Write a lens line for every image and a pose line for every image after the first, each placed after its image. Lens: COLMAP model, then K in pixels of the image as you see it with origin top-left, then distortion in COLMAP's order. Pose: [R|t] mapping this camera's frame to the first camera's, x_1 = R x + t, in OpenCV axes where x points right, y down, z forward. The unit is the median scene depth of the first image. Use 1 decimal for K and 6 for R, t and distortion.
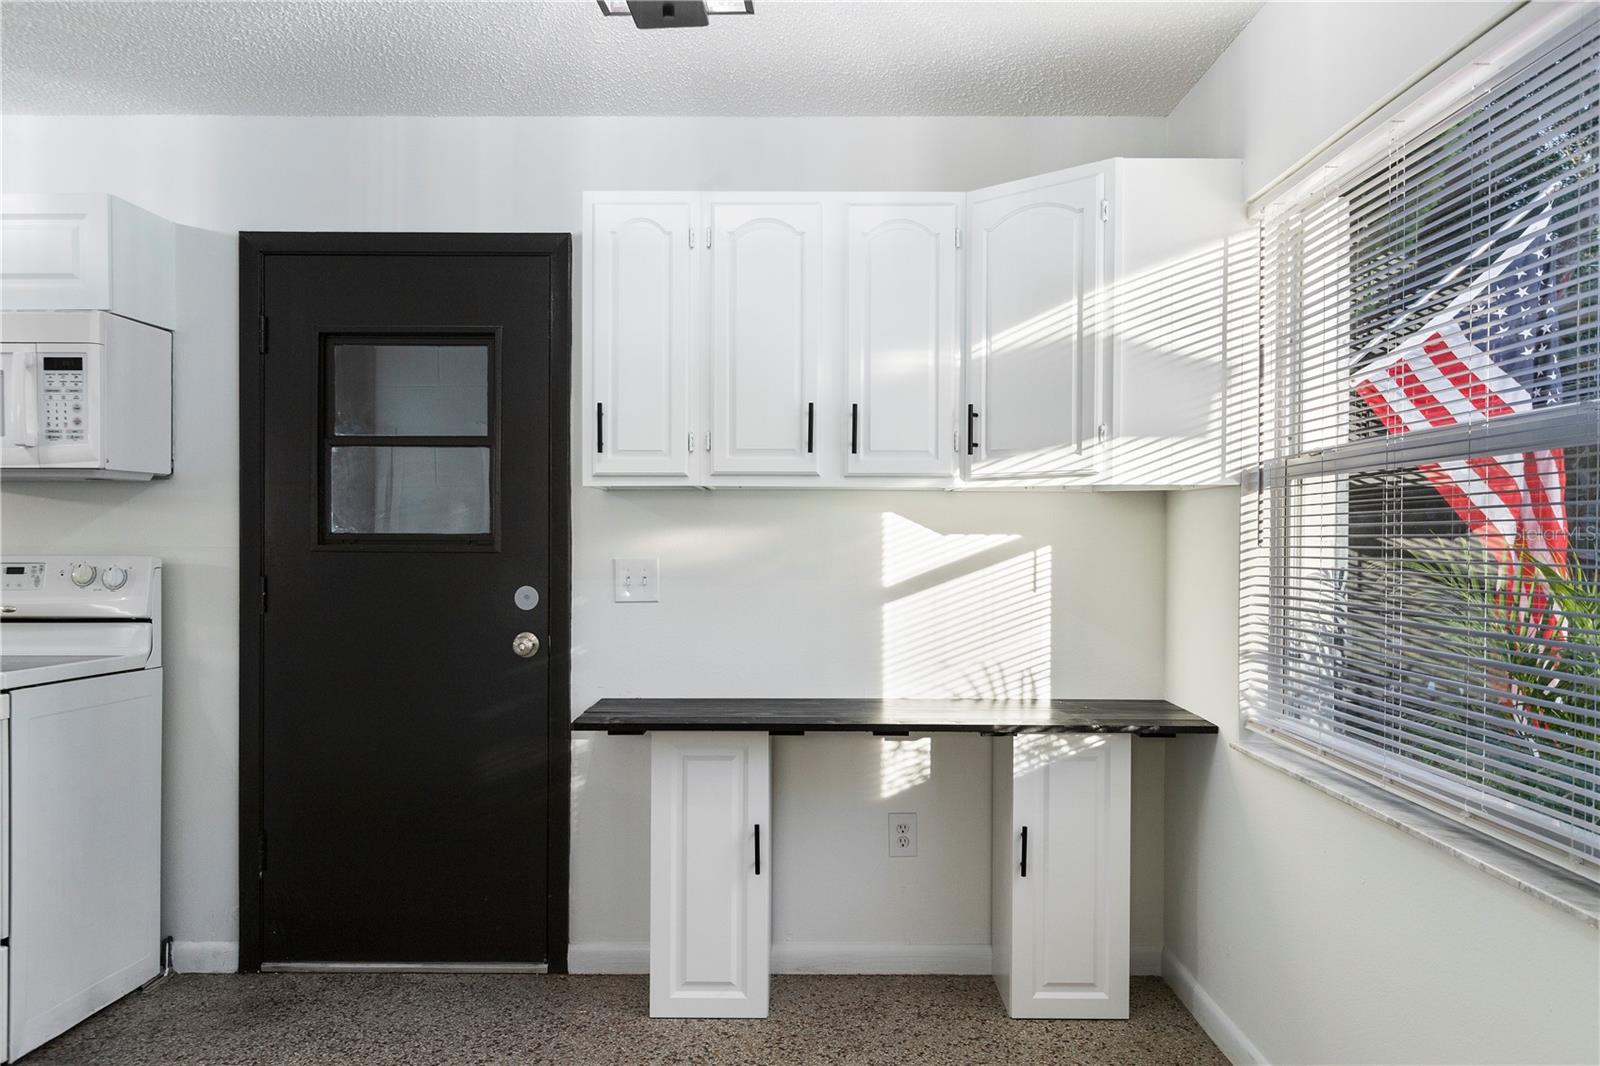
lens RADIAL K [[1215.6, 0, 800.9], [0, 1215.6, 545.0], [0, 0, 1]] dist [-0.001952, 0.003022]
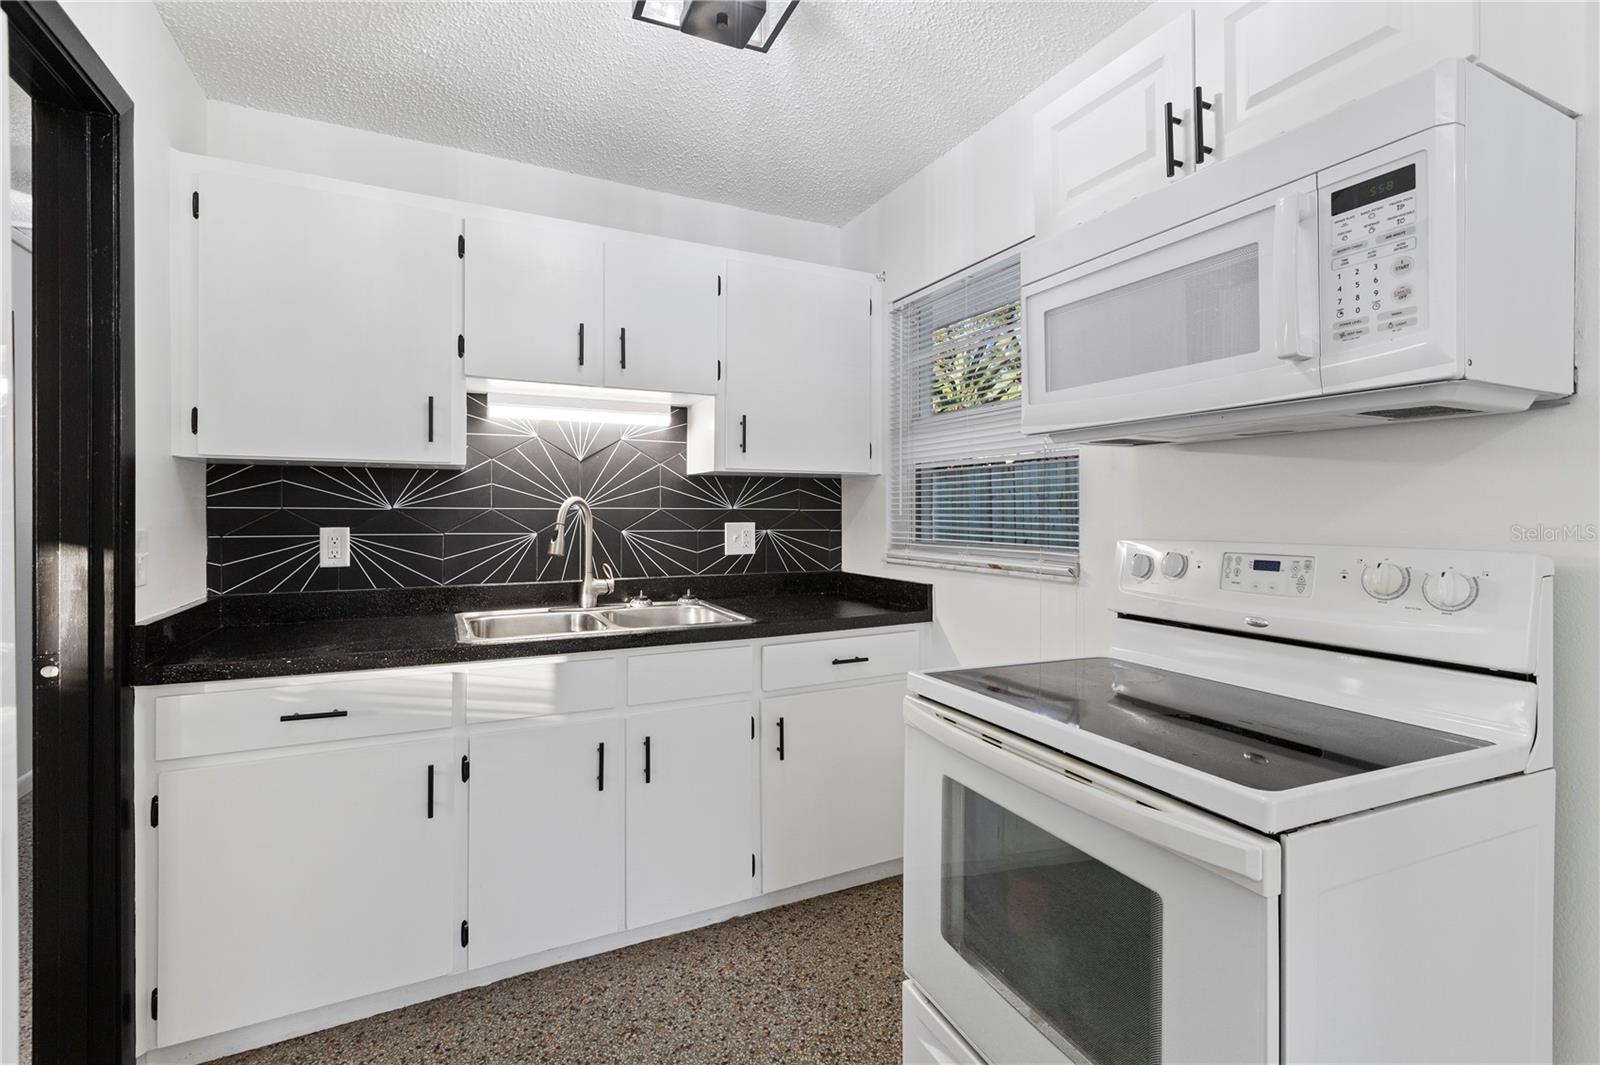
lens RADIAL K [[719.3, 0, 806.6], [0, 719.3, 519.2], [0, 0, 1]] dist [0.001564, -0.000476]
pose [[0.452508, 0.004815, -0.891747, -0.401874], [-0.002568, 0.999988, 0.004096, -0.005824], [0.891757, 0.000437, 0.452515, 0.585402]]
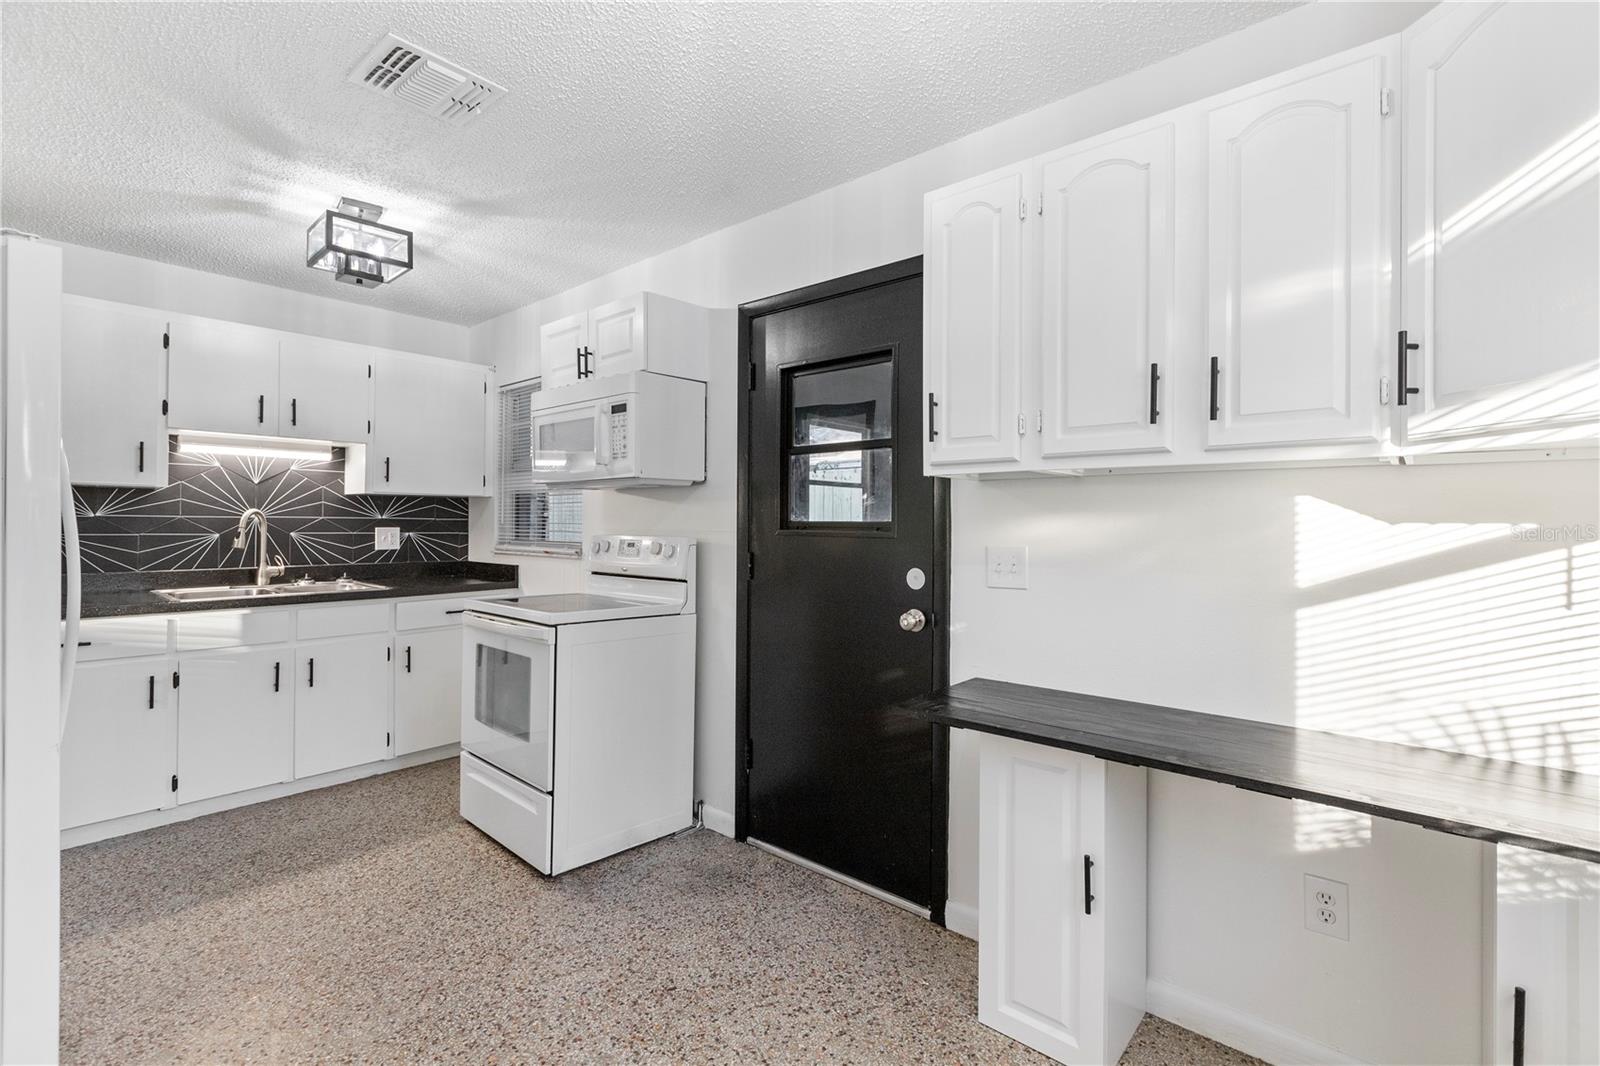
lens RADIAL K [[719.3, 0, 806.6], [0, 719.3, 519.7], [0, 0, 1]] dist [0.001564, -0.000476]
pose [[0.756644, -0.001471, -0.653825, 0.138170], [-0.006245, 0.999936, -0.009475, -0.004295], [0.653797, 0.011252, 0.756586, 0.440447]]
